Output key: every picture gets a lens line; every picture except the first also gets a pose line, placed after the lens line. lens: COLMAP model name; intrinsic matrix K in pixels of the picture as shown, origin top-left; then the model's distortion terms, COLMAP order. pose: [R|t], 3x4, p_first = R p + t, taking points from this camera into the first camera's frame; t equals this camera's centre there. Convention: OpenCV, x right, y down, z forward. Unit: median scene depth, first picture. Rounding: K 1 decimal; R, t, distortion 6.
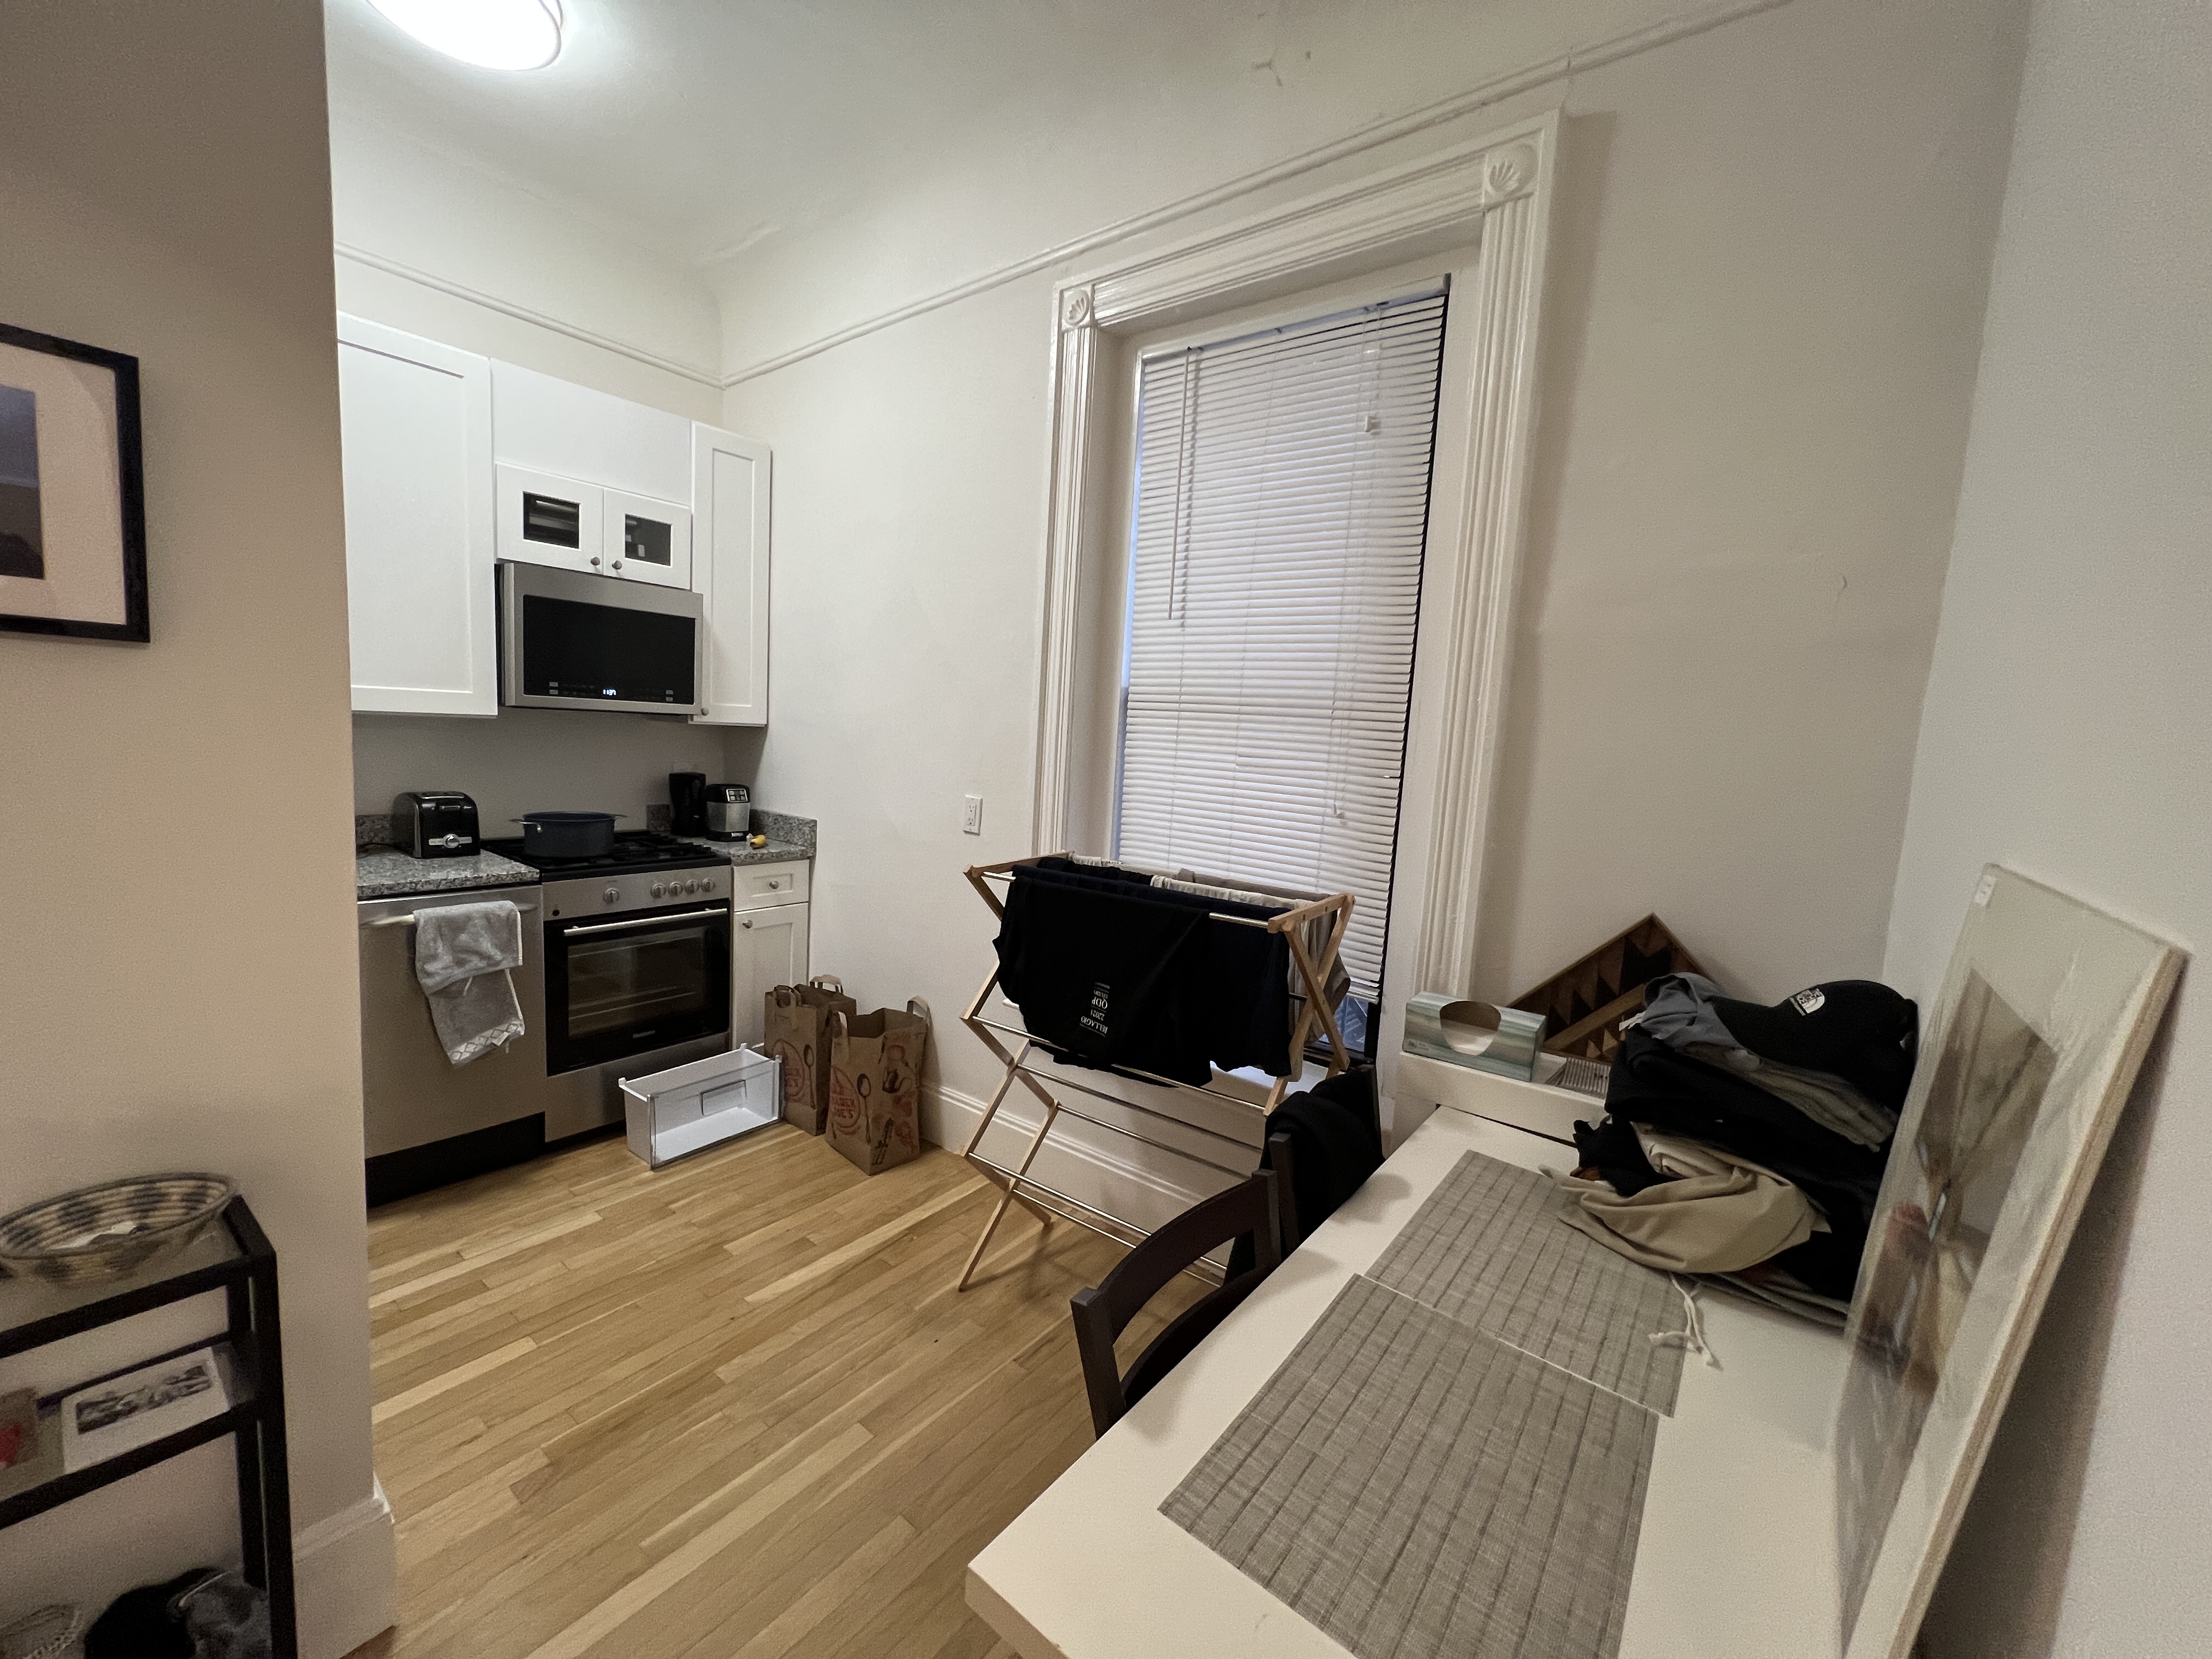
lens RADIAL K [[889.6, 0, 1103.8], [0, 889.6, 826.9], [0, 0, 1]] dist [-0.003588, 0.000095]
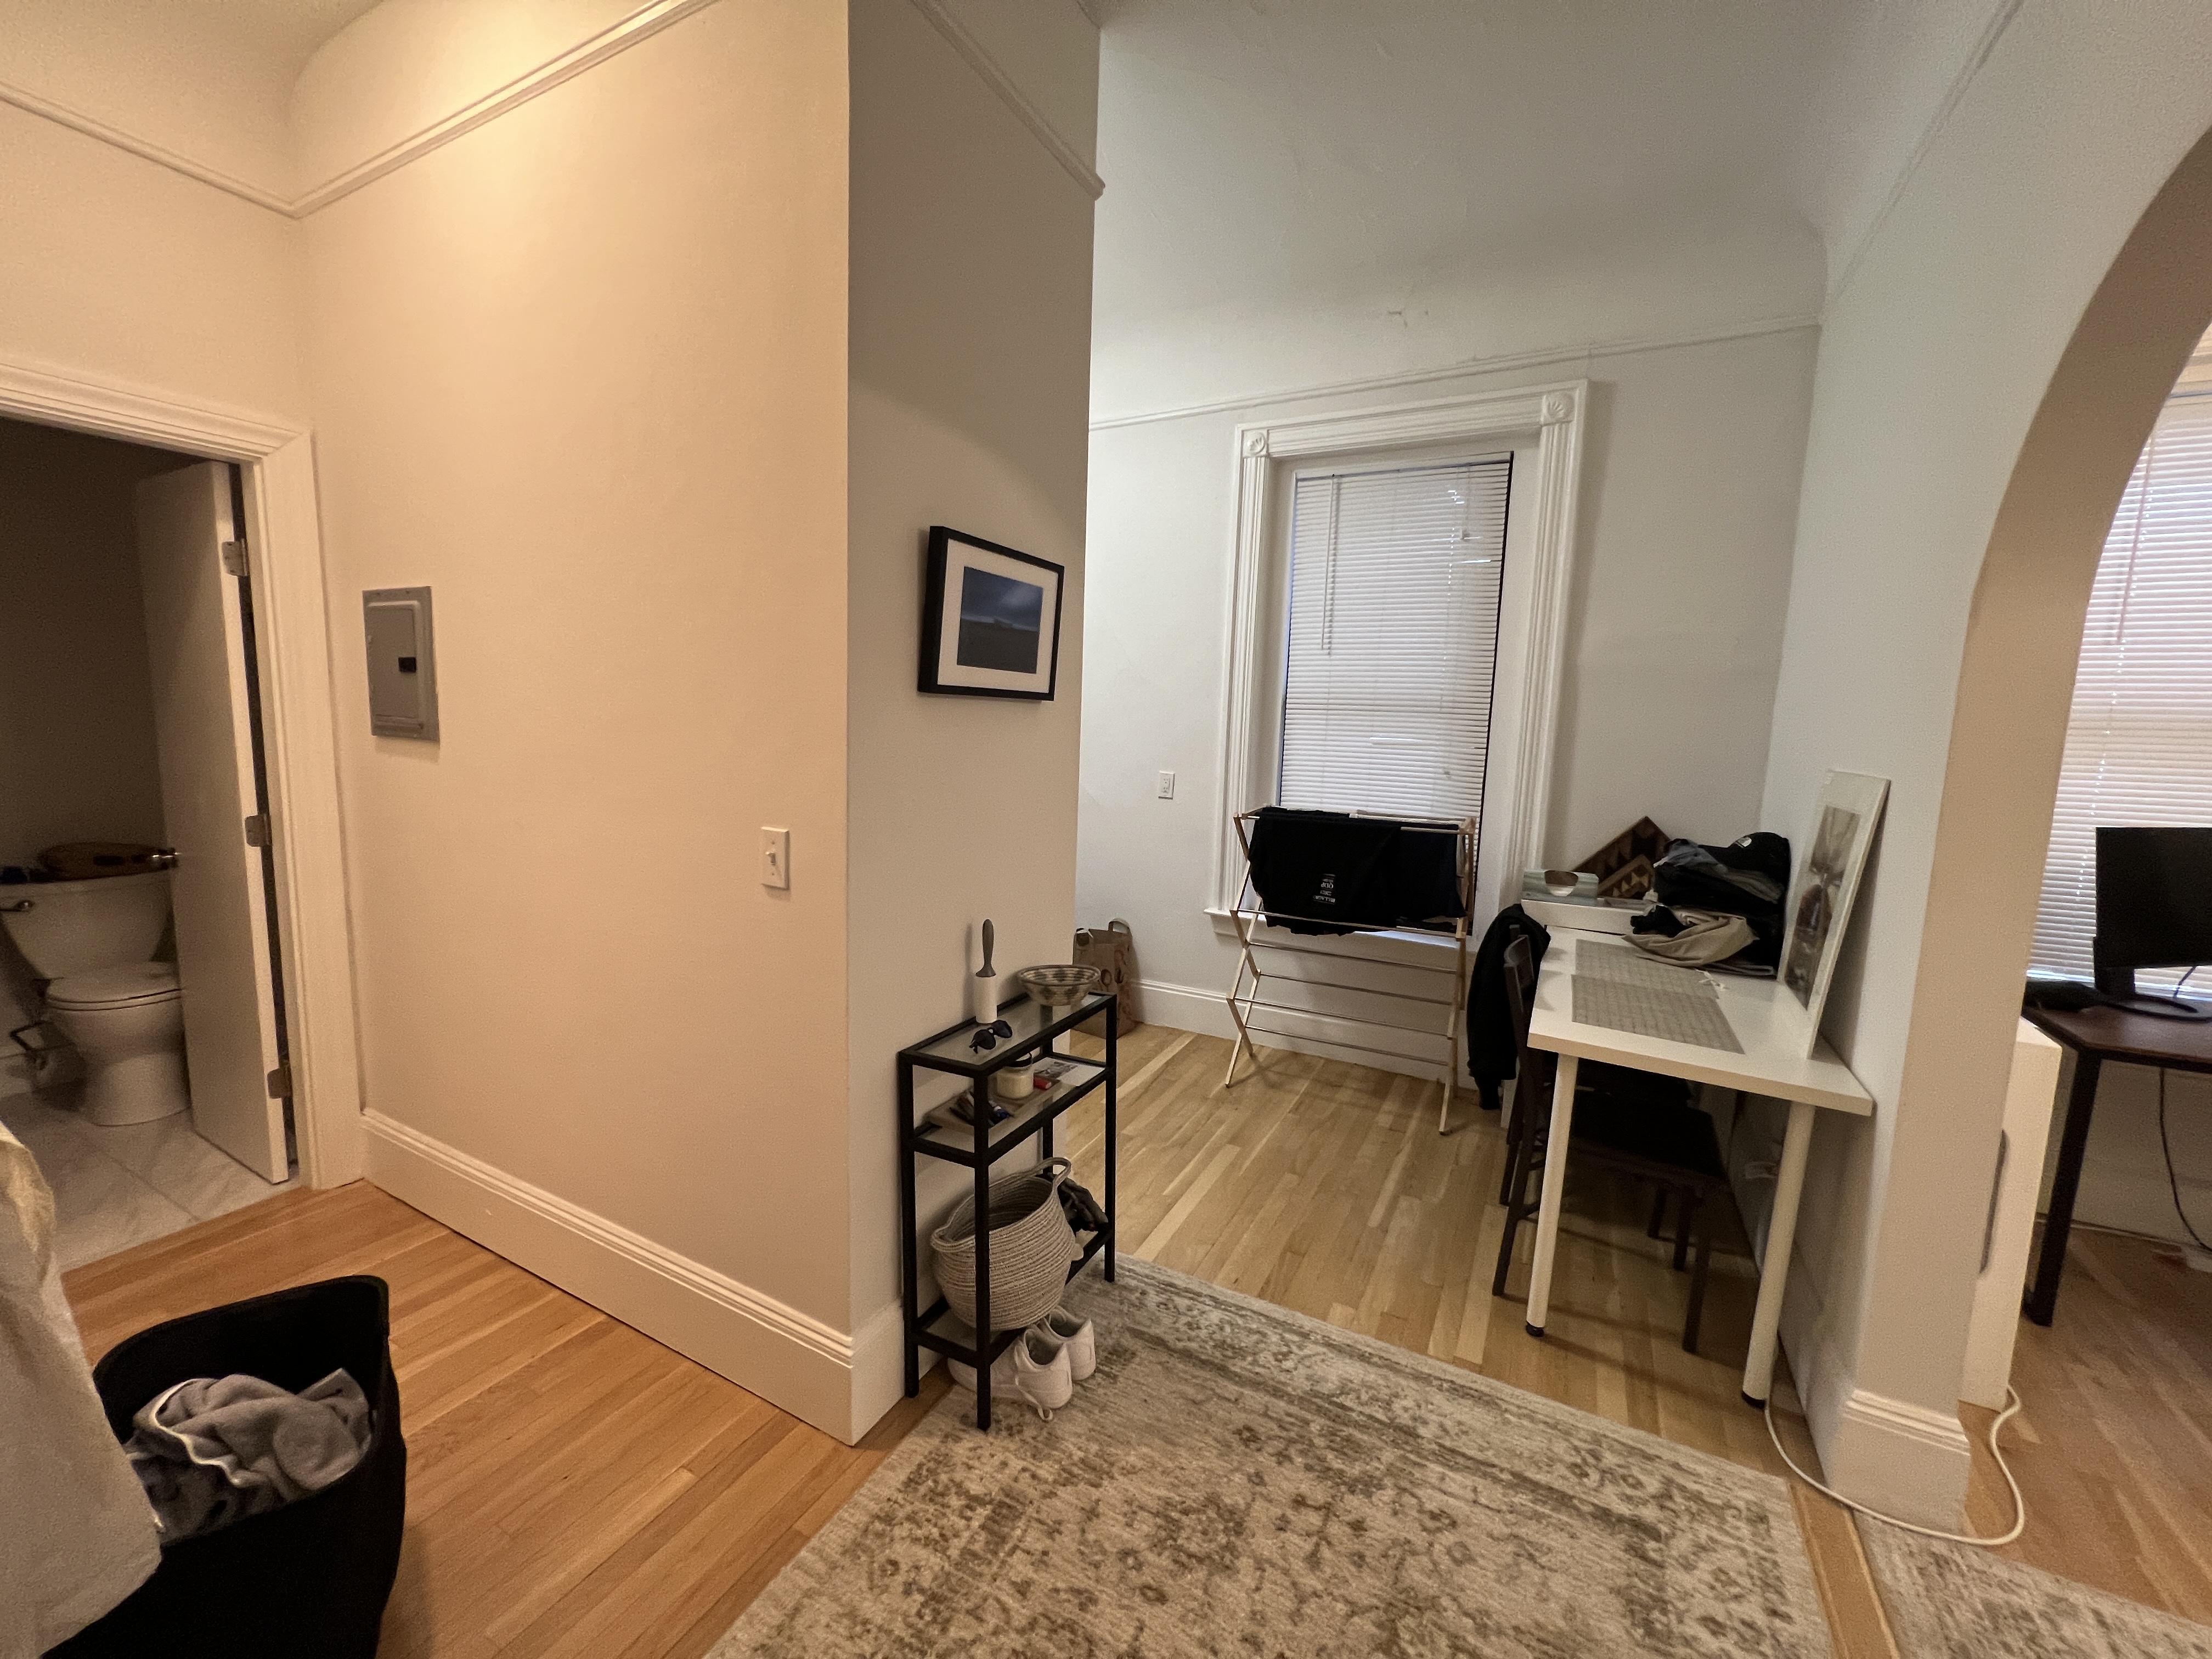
lens RADIAL K [[888.0, 0, 1102.2], [0, 888.0, 826.9], [0, 0, 1]] dist [-0.002647, -0.000019]
pose [[0.985520, -0.048001, 0.162621, -0.558077], [0.044662, 0.998711, 0.024126, 0.016803], [-0.163569, -0.016513, 0.986394, -0.448722]]
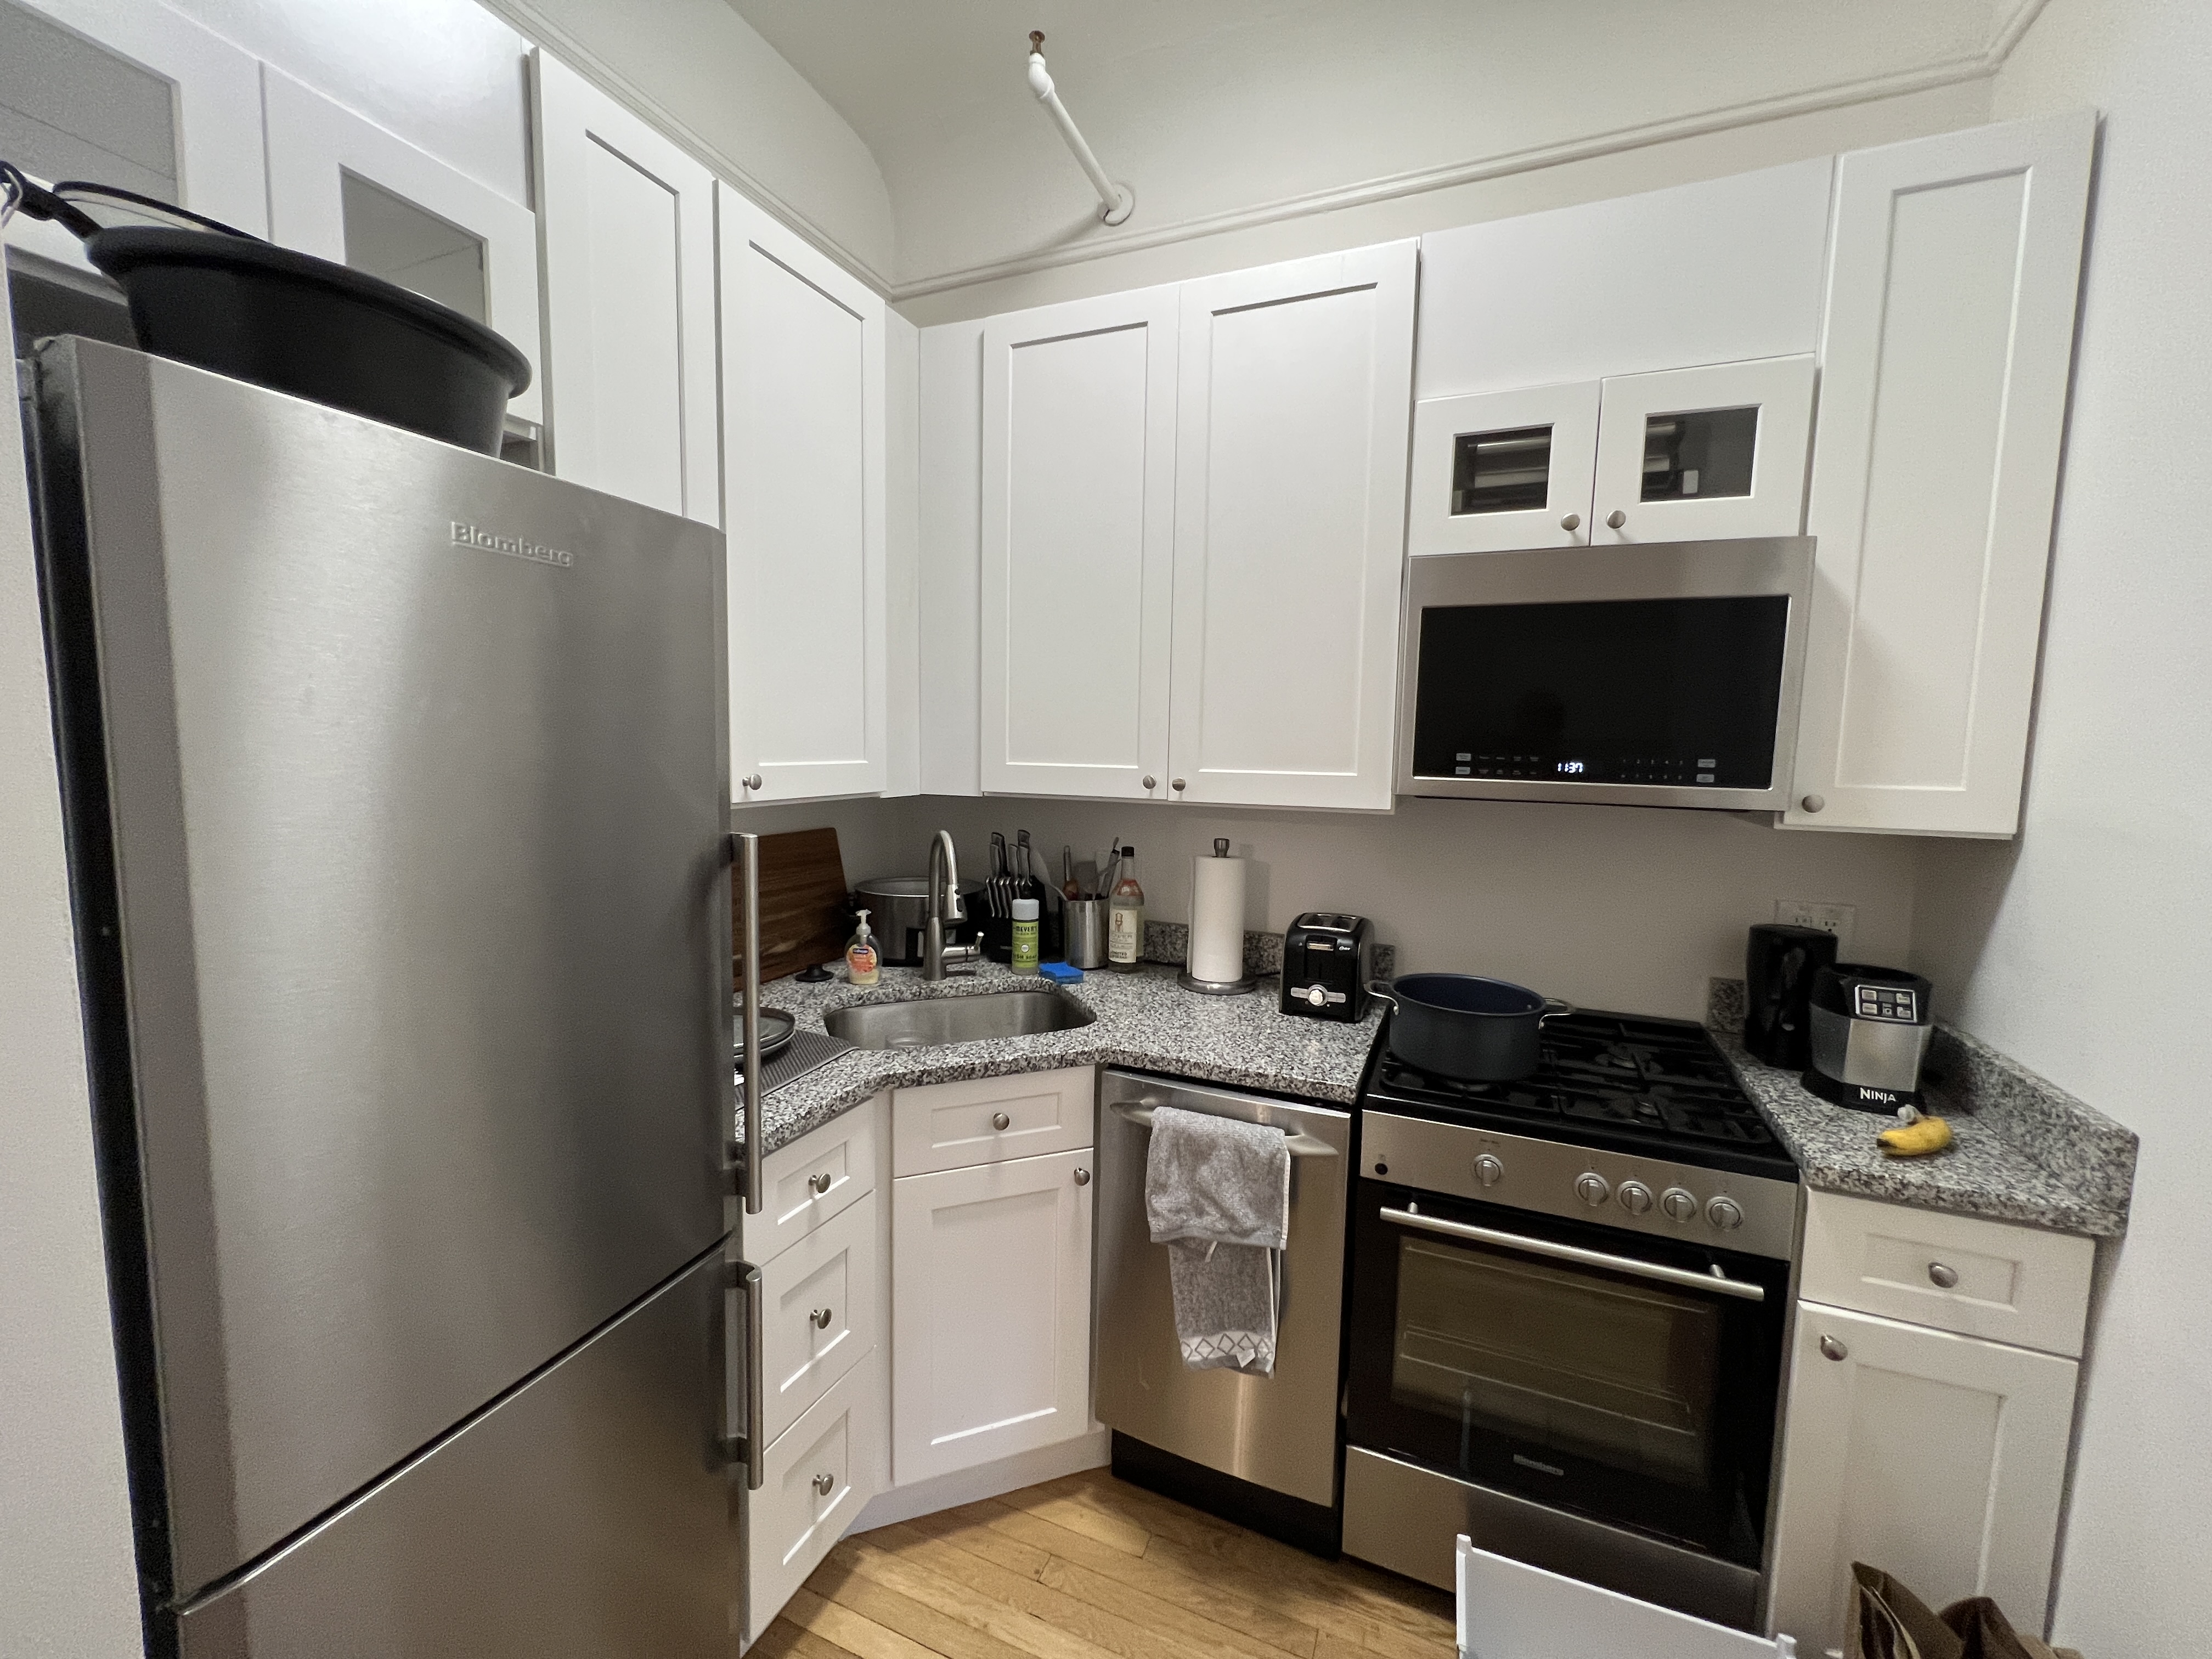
lens RADIAL K [[889.6, 0, 1091.7], [0, 889.6, 824.6], [0, 0, 1]] dist [-0.003588, 0.000095]
pose [[0.250549, 0.037286, -0.967386, -0.148327], [-0.112983, 0.993556, 0.009033, -0.110488], [0.961488, 0.107035, 0.253147, 0.728592]]
